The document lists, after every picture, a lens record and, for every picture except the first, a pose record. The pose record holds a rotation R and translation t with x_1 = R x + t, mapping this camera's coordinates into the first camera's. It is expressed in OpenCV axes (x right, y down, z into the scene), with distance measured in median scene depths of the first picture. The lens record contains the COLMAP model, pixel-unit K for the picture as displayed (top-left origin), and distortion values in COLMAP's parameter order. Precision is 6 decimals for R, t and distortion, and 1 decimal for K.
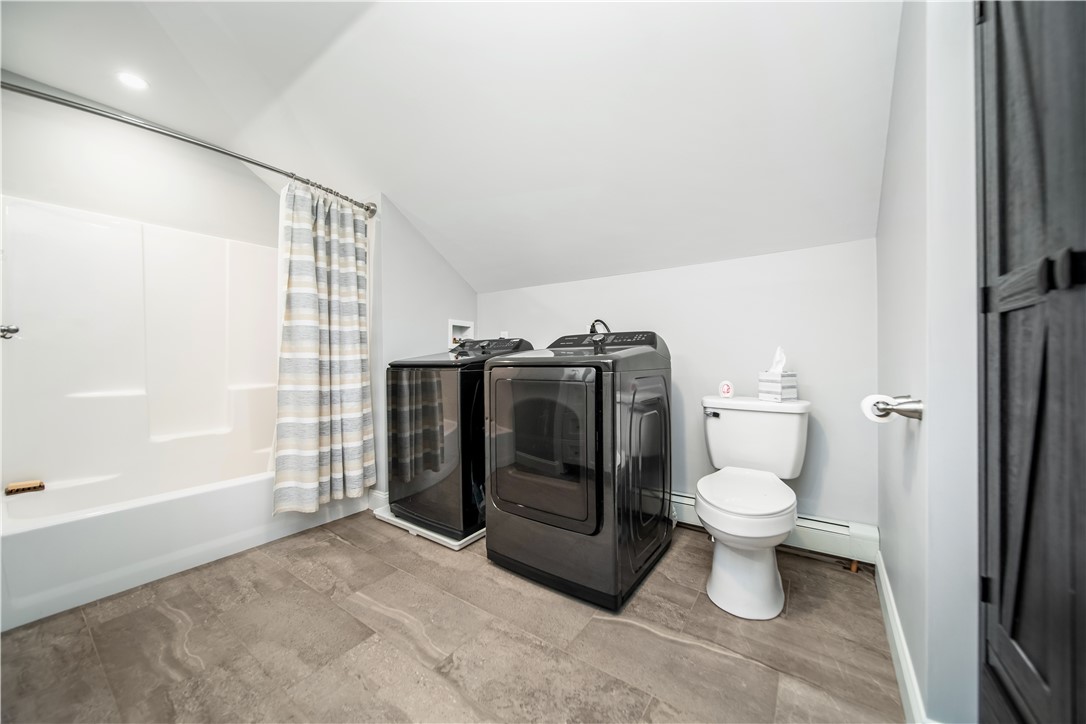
lens RADIAL K [[388.3, 0, 543.3], [0, 388.3, 359.9], [0, 0, 1]] dist [0.000148, 0.000007]
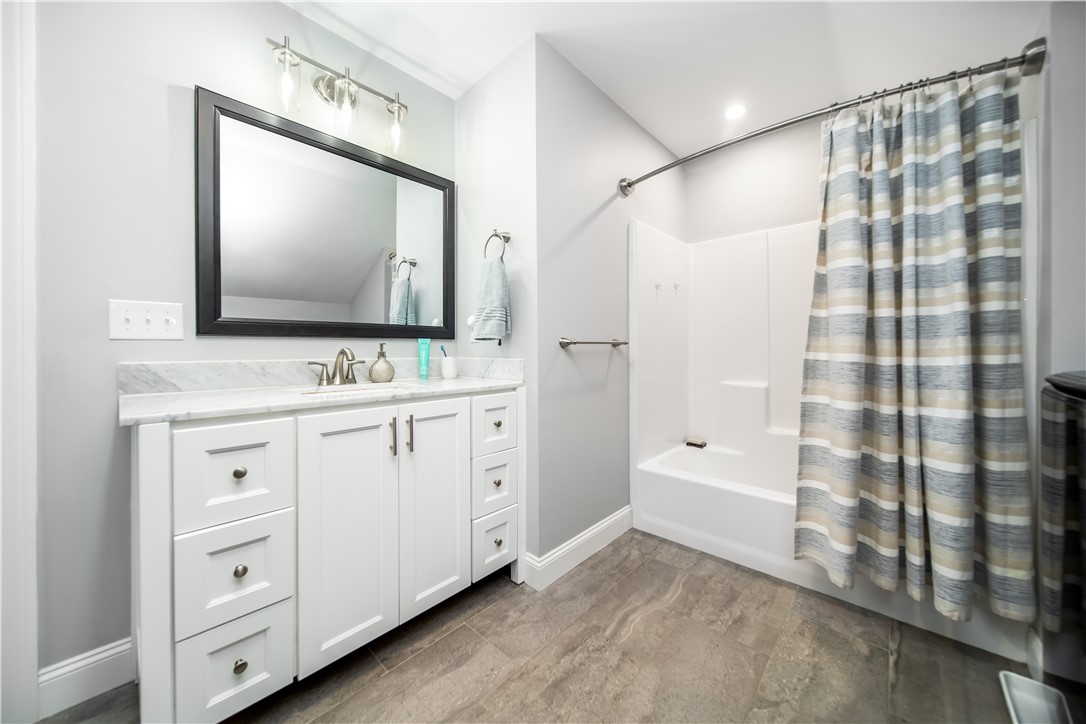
lens RADIAL K [[388.3, 0, 540.8], [0, 388.3, 348.8], [0, 0, 1]] dist [0.000148, 0.000007]
pose [[-0.124725, 0.011770, -0.992122, 0.151975], [-0.001347, 0.999927, 0.012032, -0.035457], [0.992190, 0.002837, -0.124700, 0.579883]]
